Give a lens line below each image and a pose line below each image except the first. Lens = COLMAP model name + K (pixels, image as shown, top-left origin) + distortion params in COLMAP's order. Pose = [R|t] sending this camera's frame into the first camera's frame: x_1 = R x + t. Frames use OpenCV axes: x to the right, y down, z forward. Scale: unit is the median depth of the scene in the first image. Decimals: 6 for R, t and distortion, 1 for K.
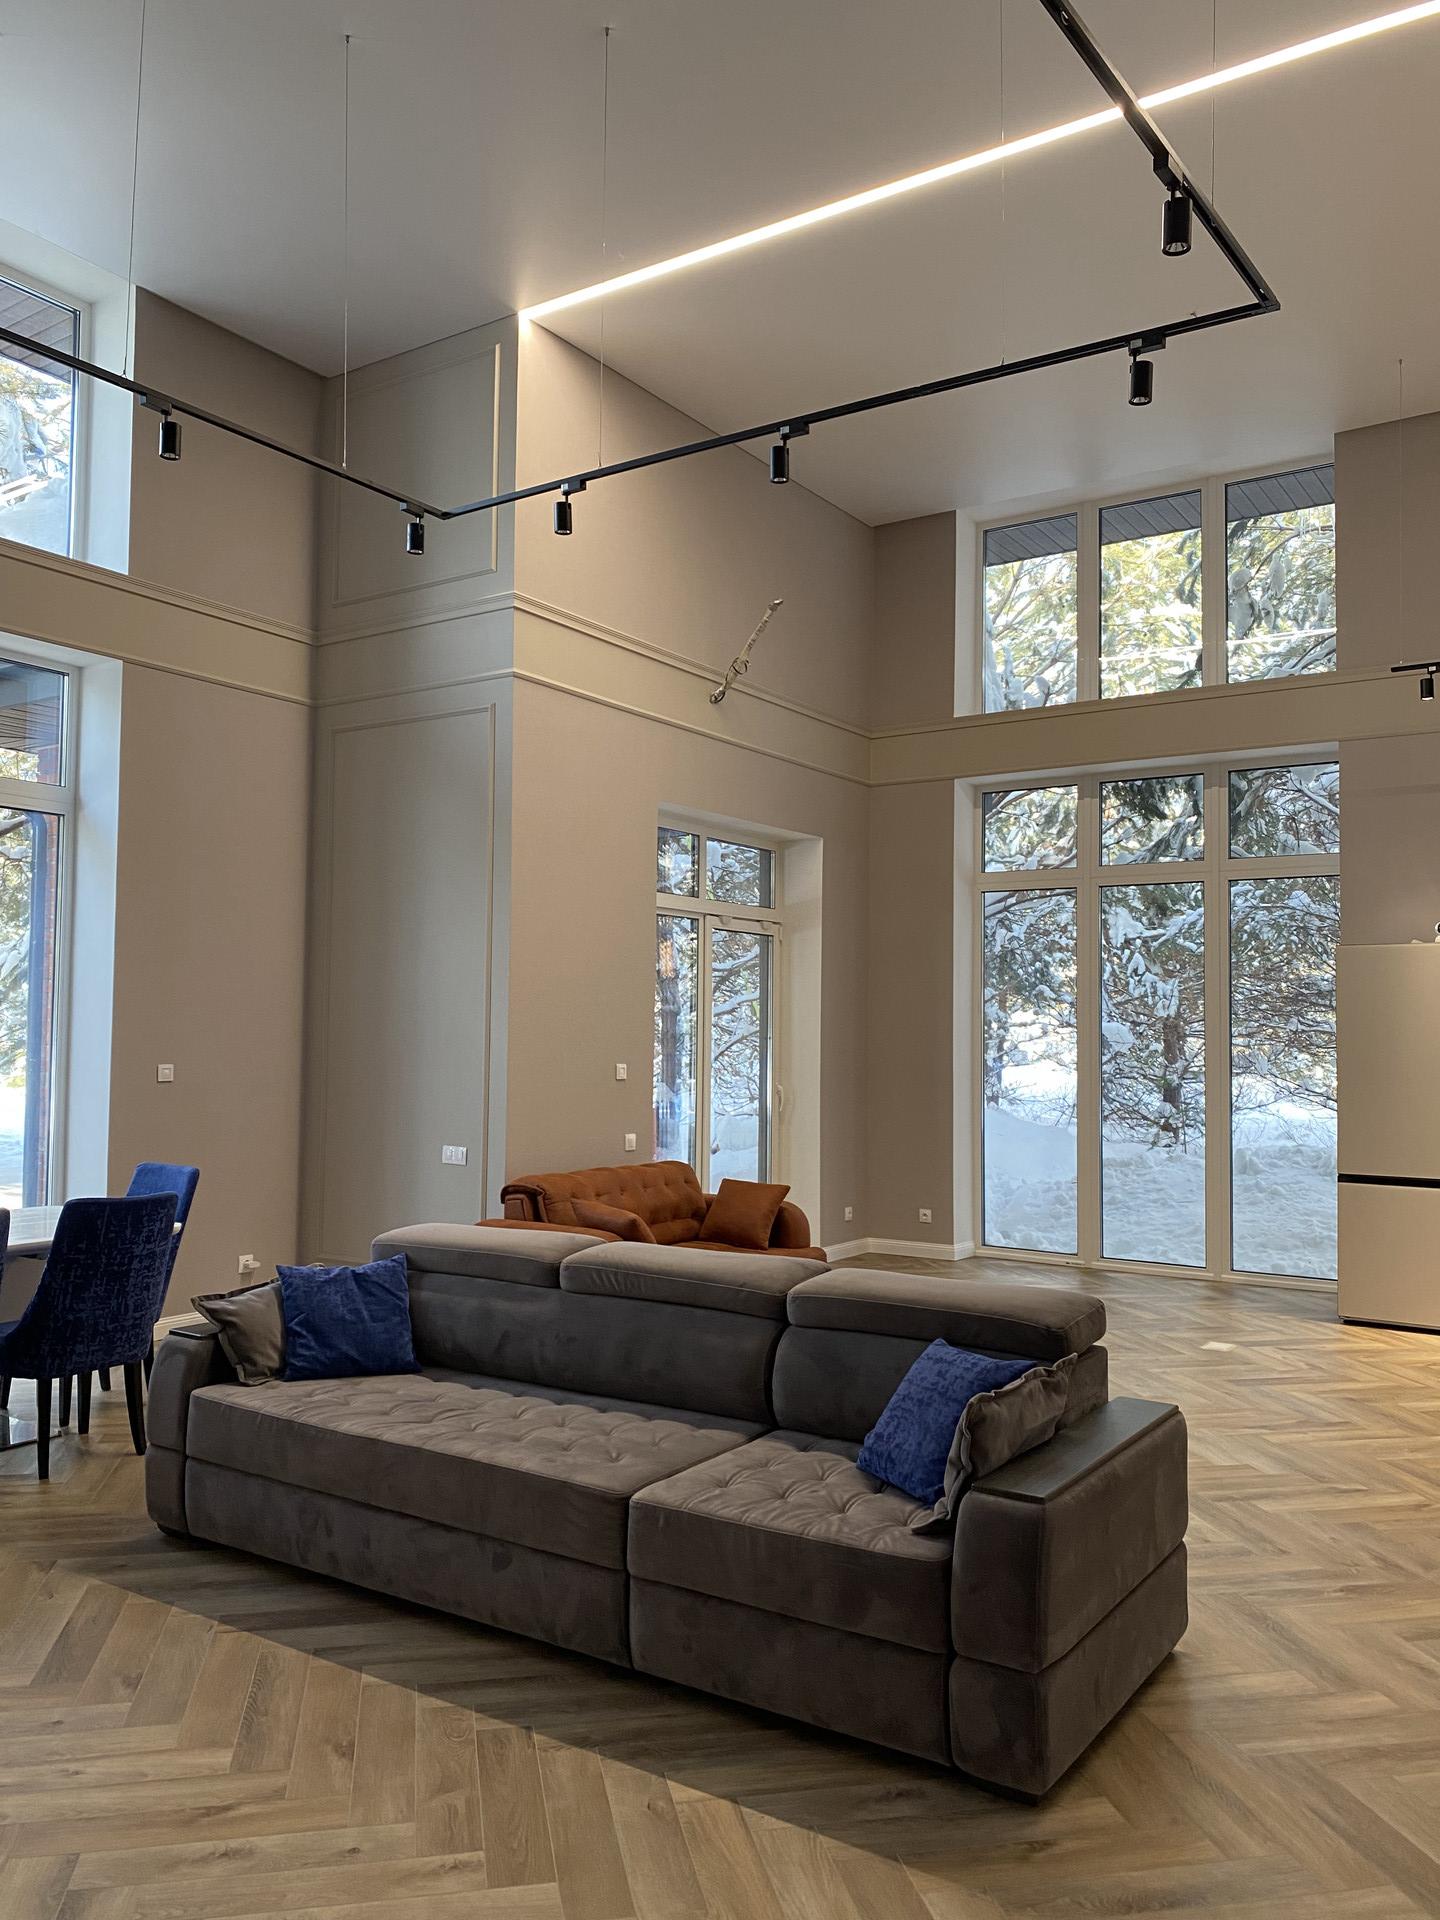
lens RADIAL K [[1473.5, 0, 727.2], [0, 1473.5, 968.9], [0, 0, 1]] dist [-0.006216, -0.010562]
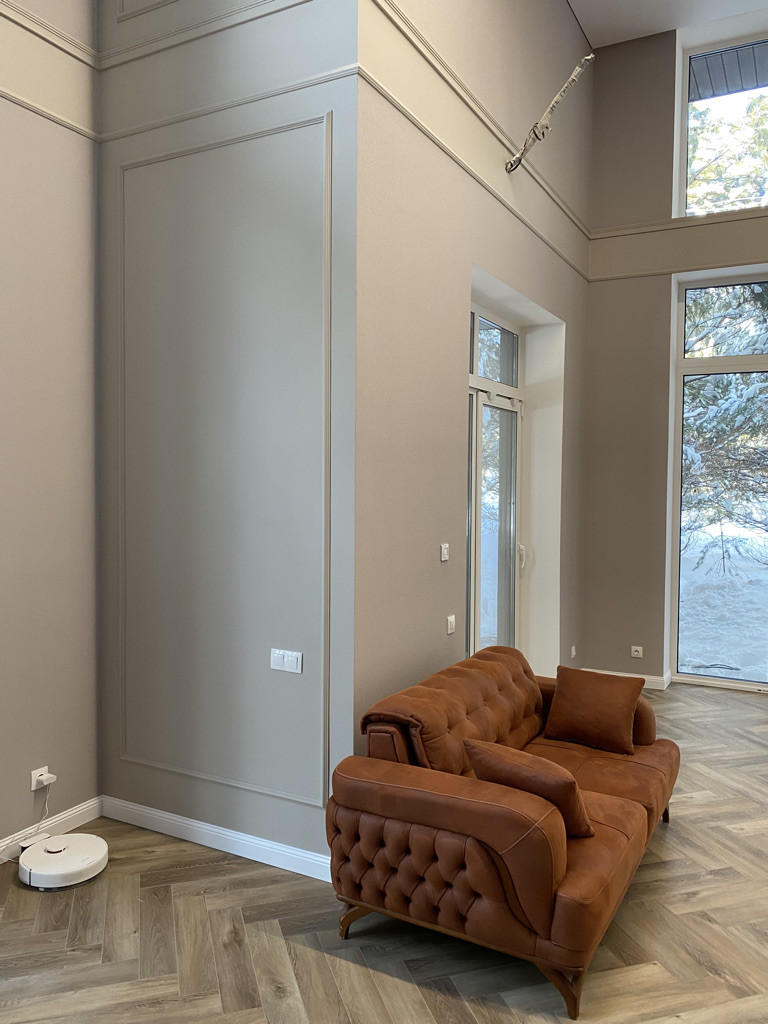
lens RADIAL K [[785.9, 0, 378.5], [0, 785.9, 506.9], [0, 0, 1]] dist [-0.006216, -0.010562]
pose [[0.996223, -0.008223, 0.086443, -0.157921], [0.000998, 0.996525, 0.083294, -0.000448], [-0.086827, -0.082893, 0.992769, 0.510511]]
